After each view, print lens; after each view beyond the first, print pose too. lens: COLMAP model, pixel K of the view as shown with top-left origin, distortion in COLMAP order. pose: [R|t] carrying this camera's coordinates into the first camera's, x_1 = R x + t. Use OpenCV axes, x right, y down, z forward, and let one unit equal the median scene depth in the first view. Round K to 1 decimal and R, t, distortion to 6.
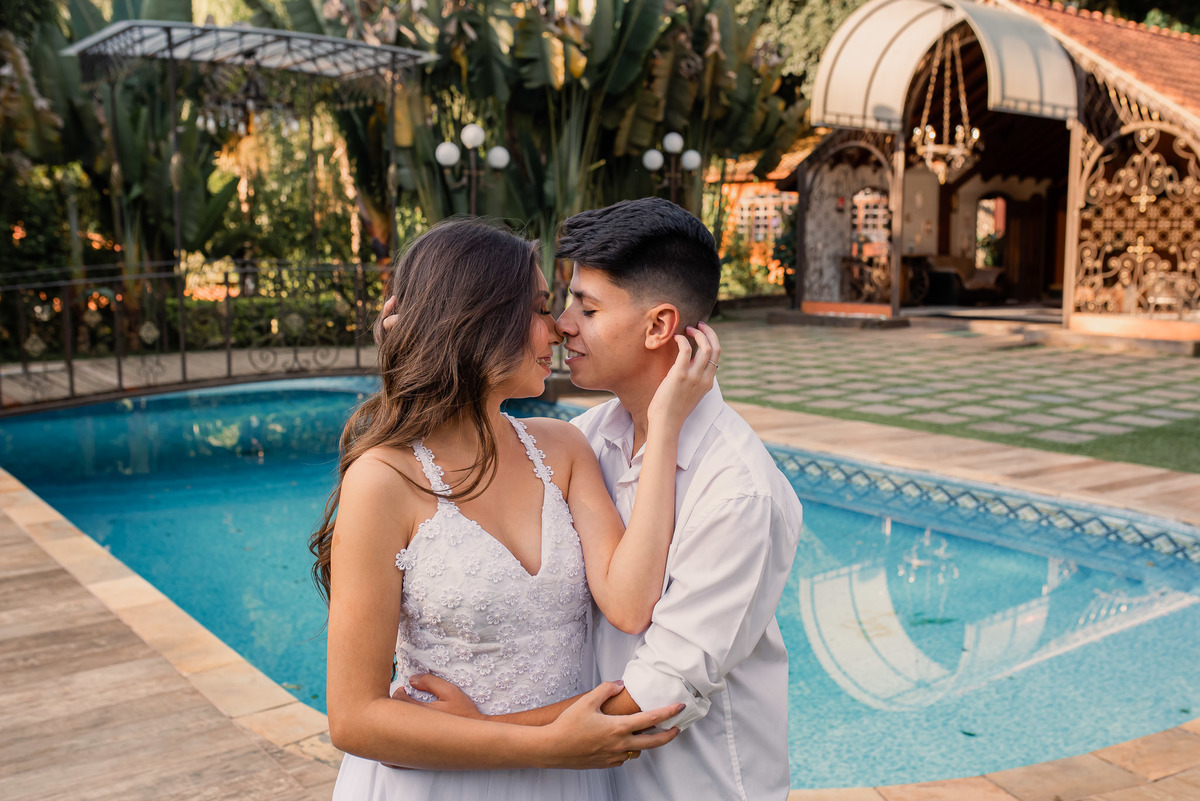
lens RADIAL K [[1229.2, 0, 632.6], [0, 1229.2, 413.0], [0, 0, 1]] dist [-0.052951, 0.062593]
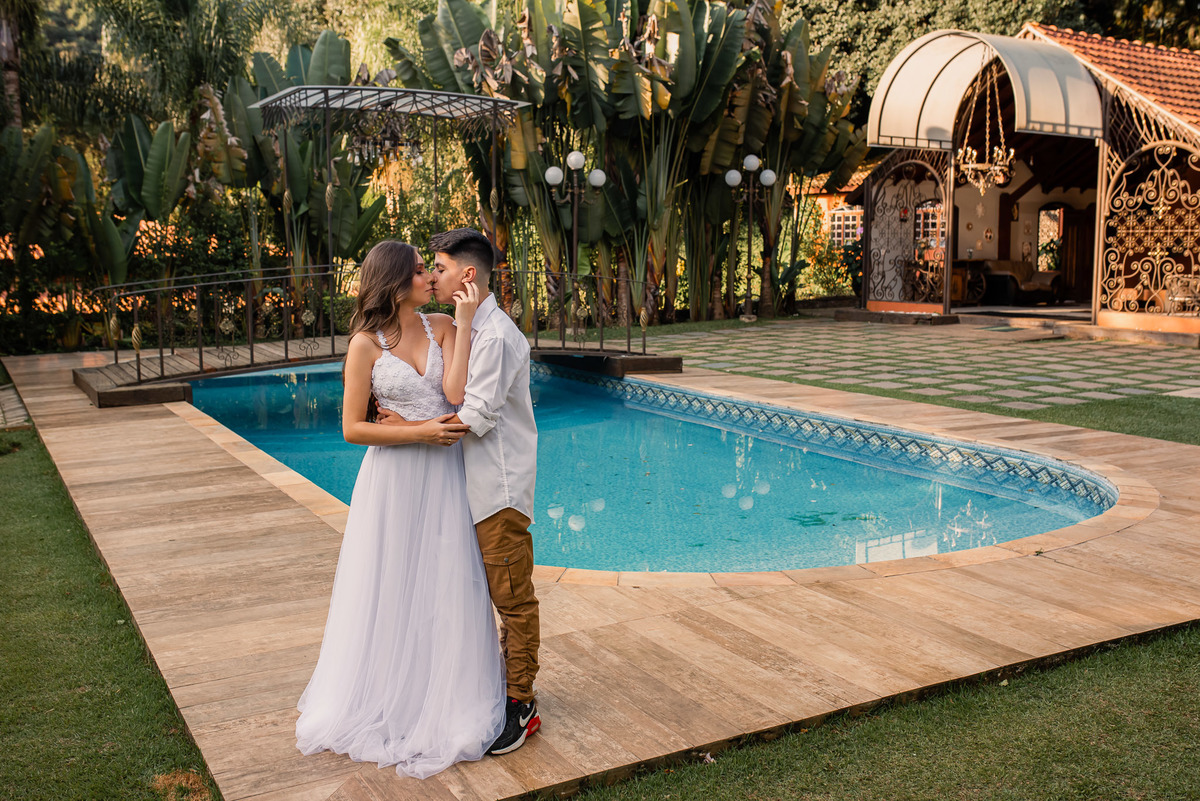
lens RADIAL K [[1167.7, 0, 600.0], [0, 1167.7, 400.5], [0, 0, 1]] dist [-0.048089, 0.038195]
pose [[0.990456, 0.013375, -0.137182, 0.054014], [-0.014733, 0.999852, -0.008887, 0.017990], [0.137043, 0.010823, 0.990506, -0.121582]]
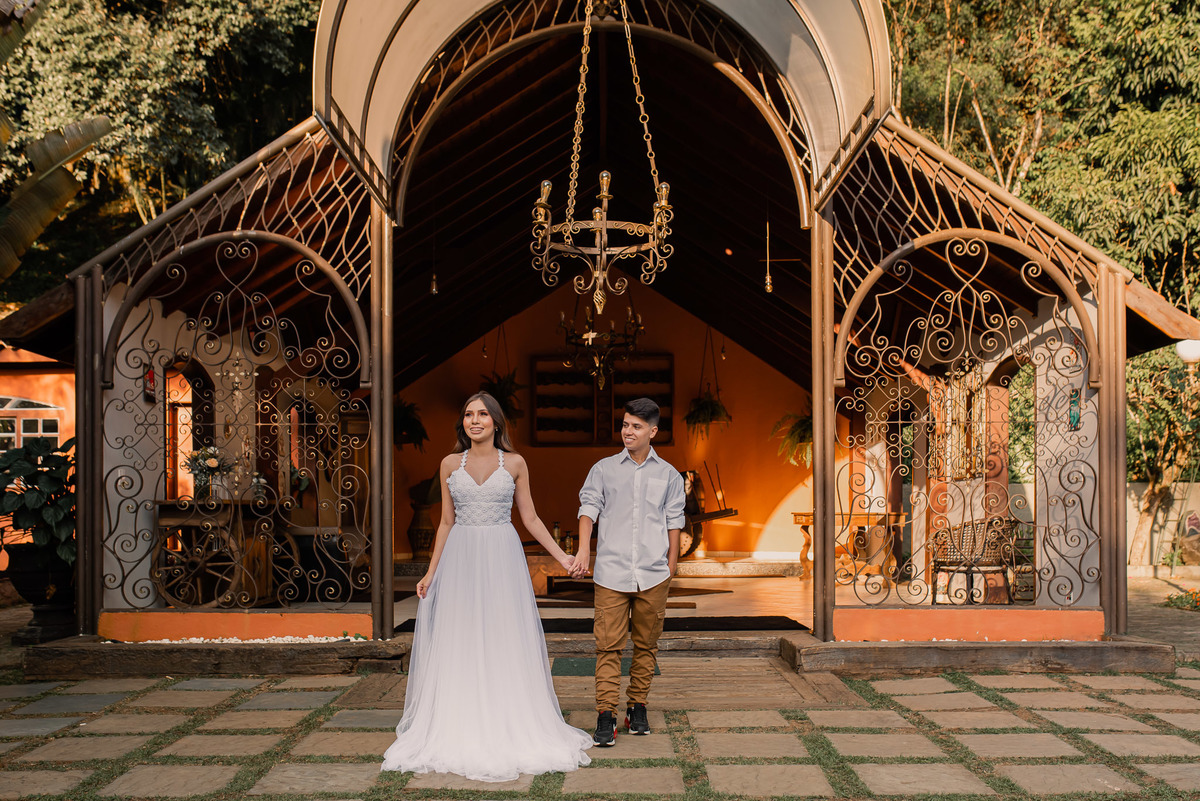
lens RADIAL K [[1241.2, 0, 618.6], [0, 1241.2, 495.1], [0, 0, 1]] dist [-0.006202, 0.010494]
pose [[0.643838, -0.000915, 0.765161, -0.076365], [0.114982, 0.988760, -0.095568, -0.089139], [-0.756473, 0.149510, 0.636706, 0.765952]]
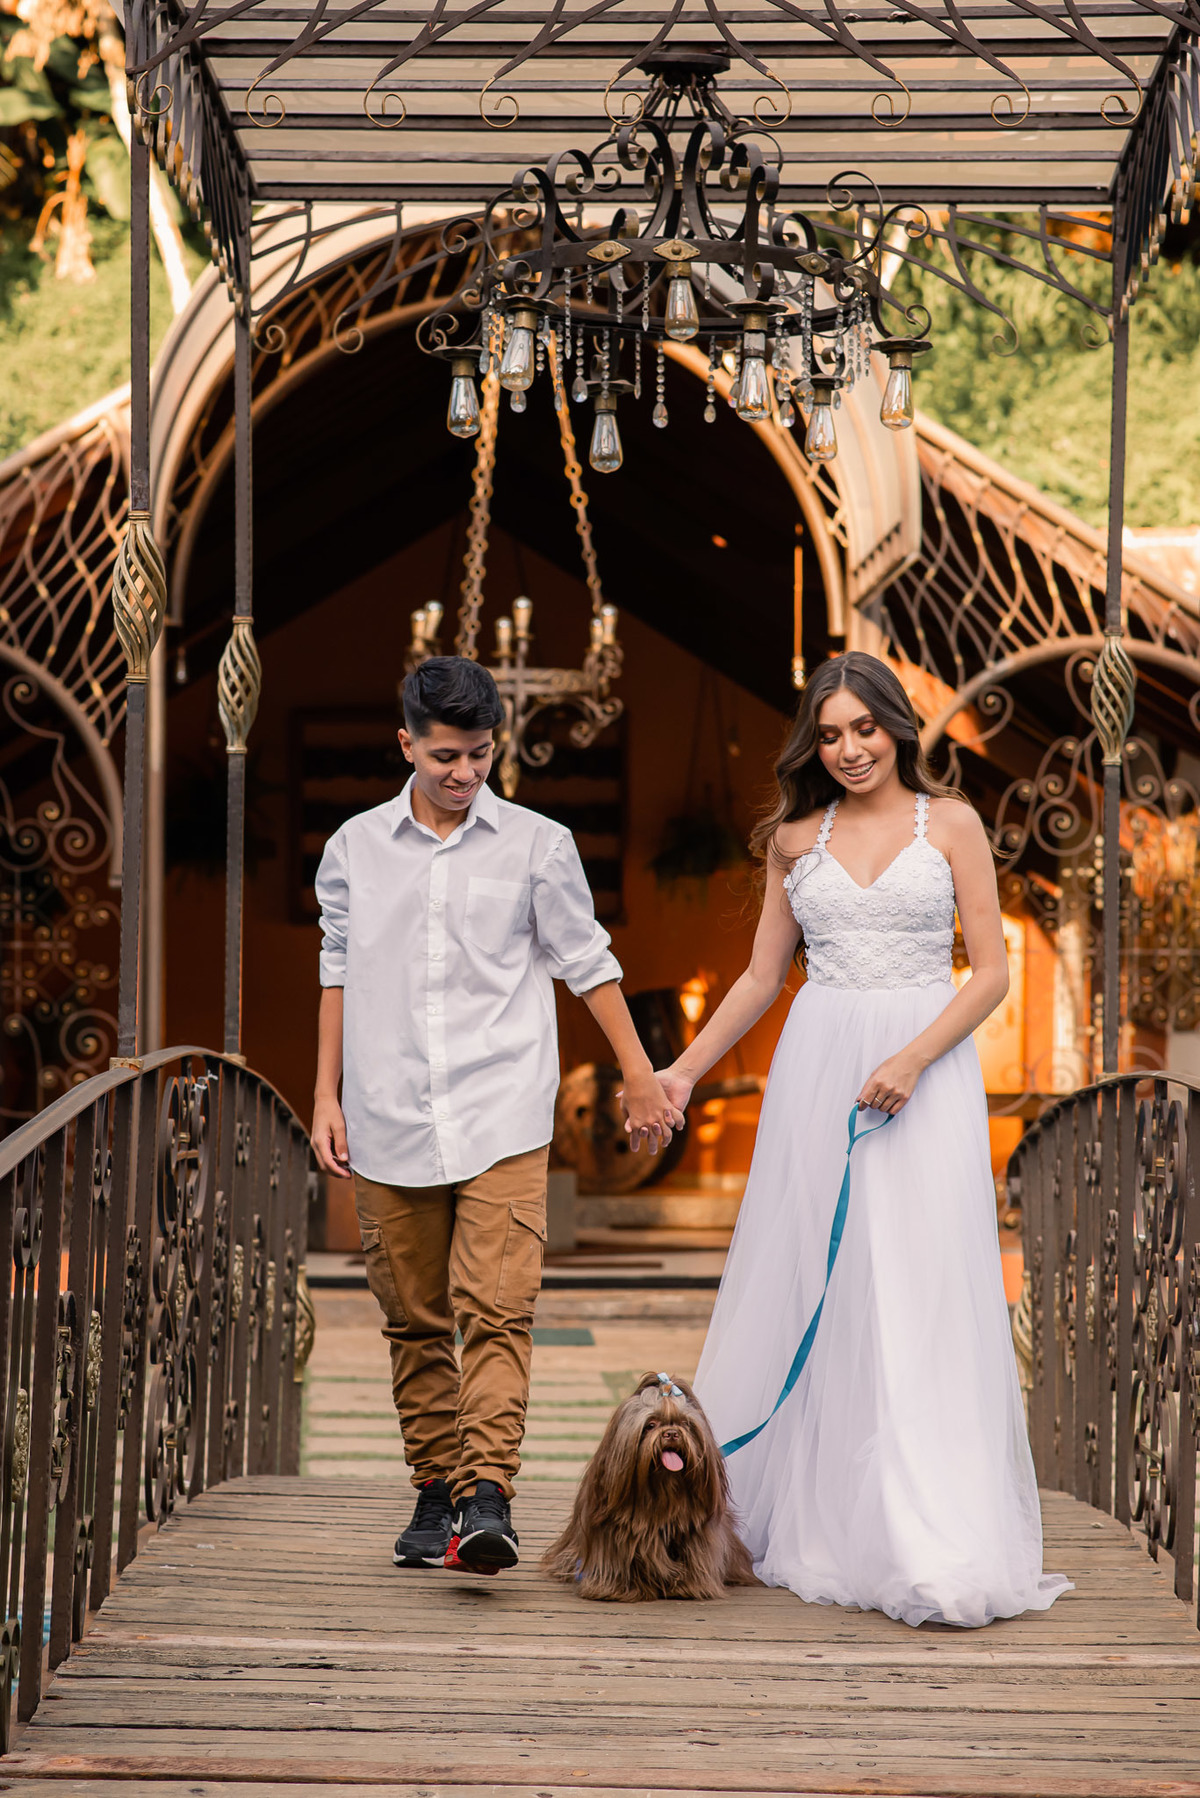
lens RADIAL K [[4551.4, 0, 600.0], [0, 4551.4, 899.0], [0, 0, 1]] dist [0.100046, -0.319281]
pose [[0.615396, 0.020944, 0.787940, -0.580251], [0.108942, 0.987793, -0.111342, -0.049734], [-0.780653, 0.154359, 0.605602, 0.375423]]
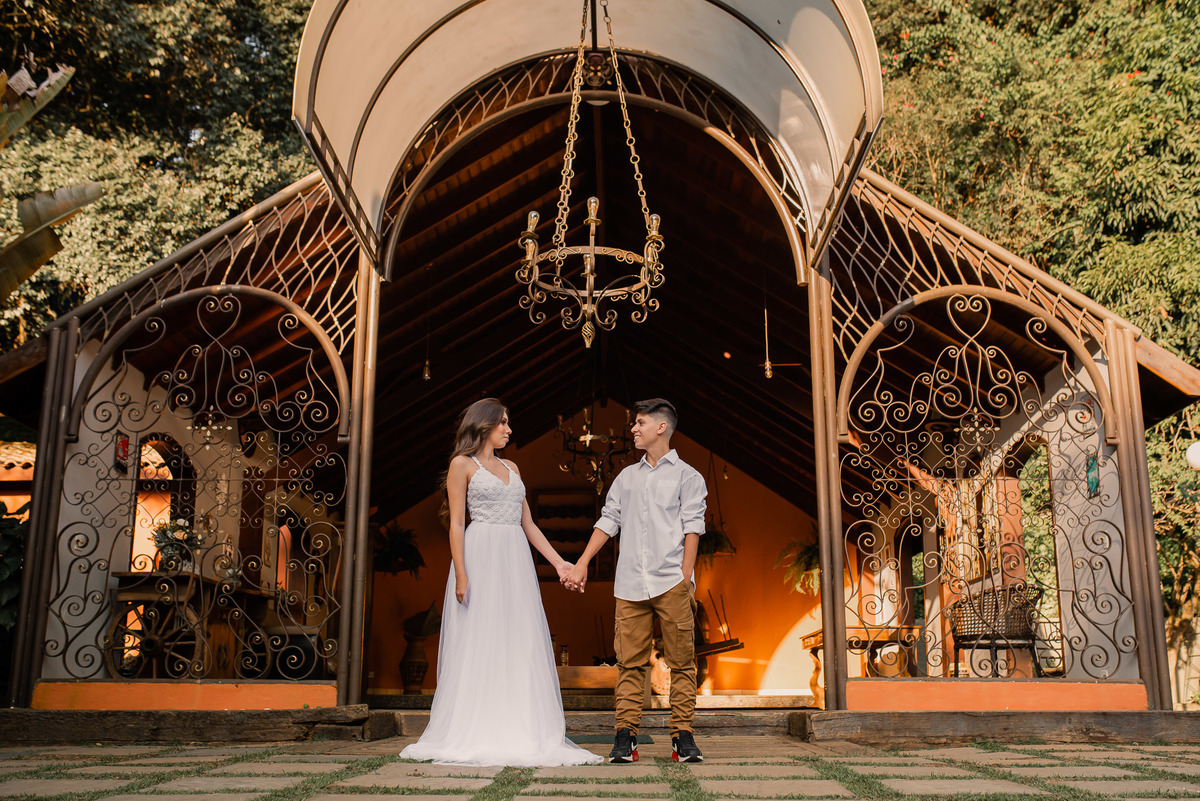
lens RADIAL K [[1196.3, 0, 629.5], [0, 1196.3, 427.5], [0, 0, 1]] dist [-0.013640, 0.019998]
pose [[0.645414, 0.173667, 0.743828, -0.028712], [0.113248, 0.941291, -0.318034, -0.038236], [-0.755391, 0.289500, 0.587855, 0.802853]]
